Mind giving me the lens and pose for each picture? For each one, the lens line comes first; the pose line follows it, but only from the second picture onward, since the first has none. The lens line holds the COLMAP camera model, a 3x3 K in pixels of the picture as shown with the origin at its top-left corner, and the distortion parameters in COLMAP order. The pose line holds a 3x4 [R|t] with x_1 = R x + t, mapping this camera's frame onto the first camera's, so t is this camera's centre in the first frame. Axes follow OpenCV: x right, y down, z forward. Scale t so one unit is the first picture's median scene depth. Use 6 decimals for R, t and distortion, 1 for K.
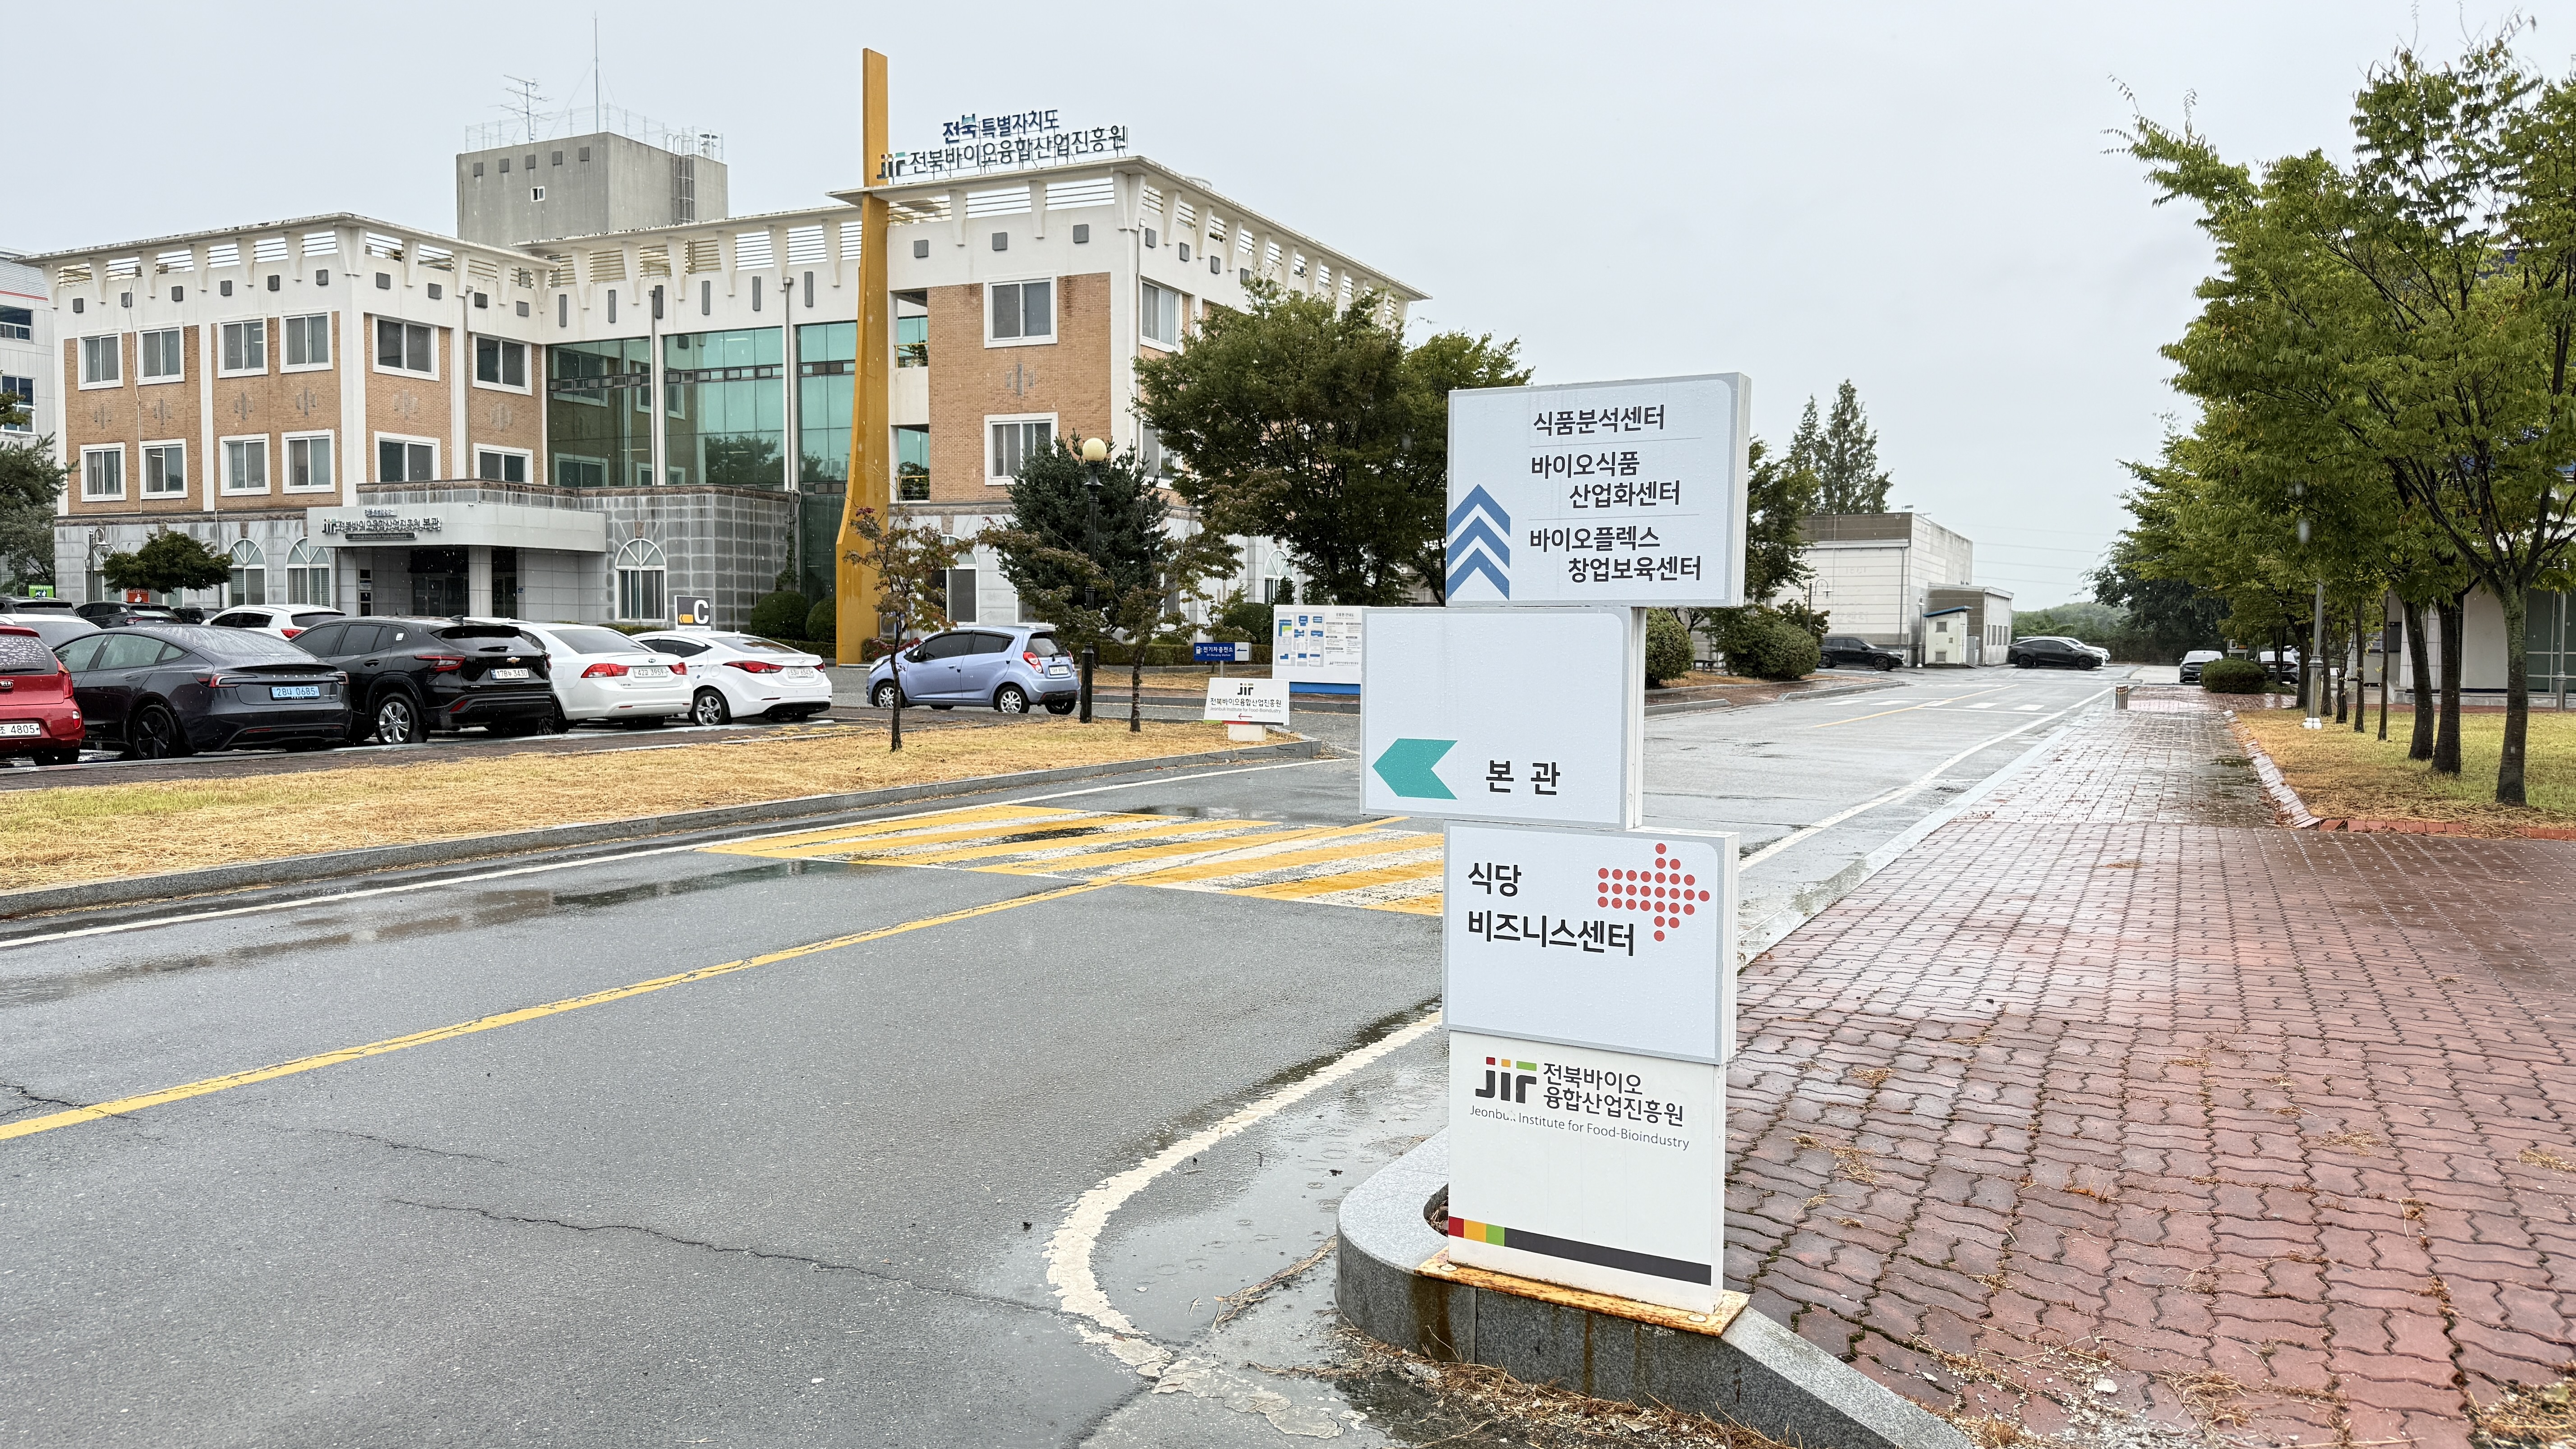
lens RADIAL K [[1796.8, 0, 1288.8], [0, 1796.8, 724.5], [0, 0, 1]] dist [-0.000895, -0.000791]
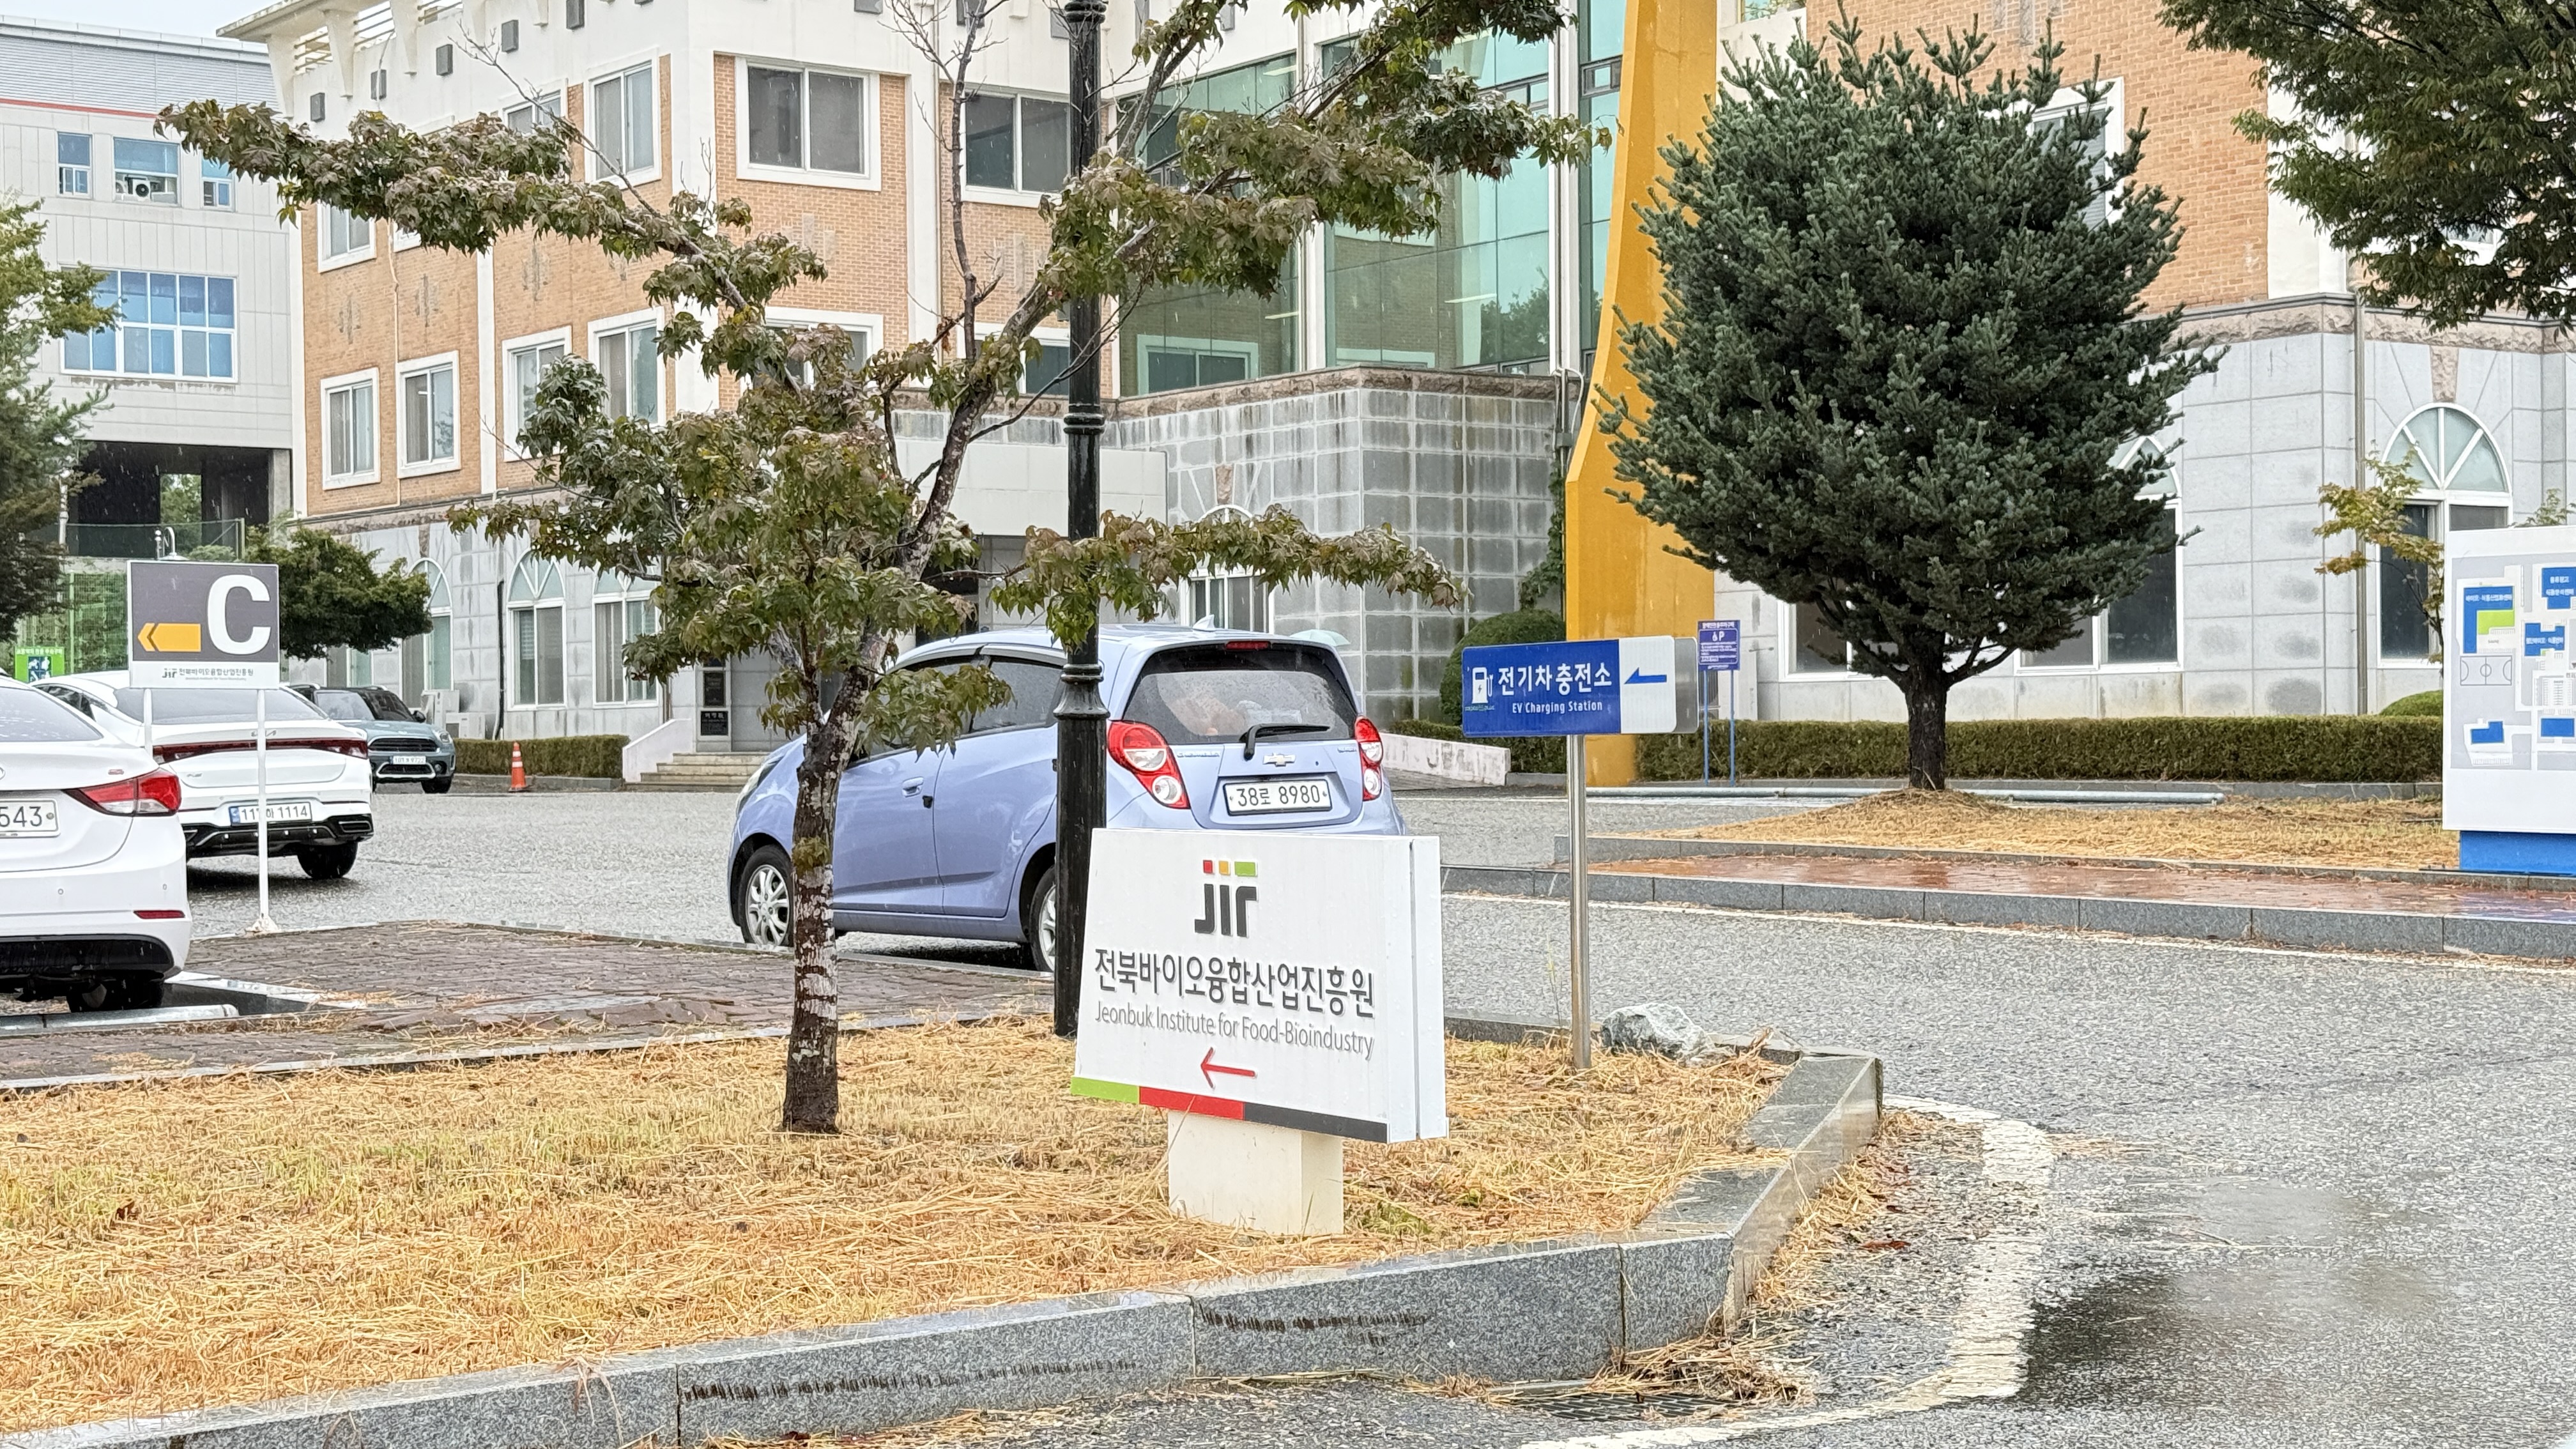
lens RADIAL K [[3523.6, 0, 1285.5], [0, 3523.6, 729.4], [0, 0, 1]] dist [0.189967, 0.000000]
pose [[0.885872, -0.020676, -0.463468, 0.043965], [-0.002878, 0.998742, -0.050056, -0.006853], [0.463920, 0.045677, 0.884699, 0.255604]]
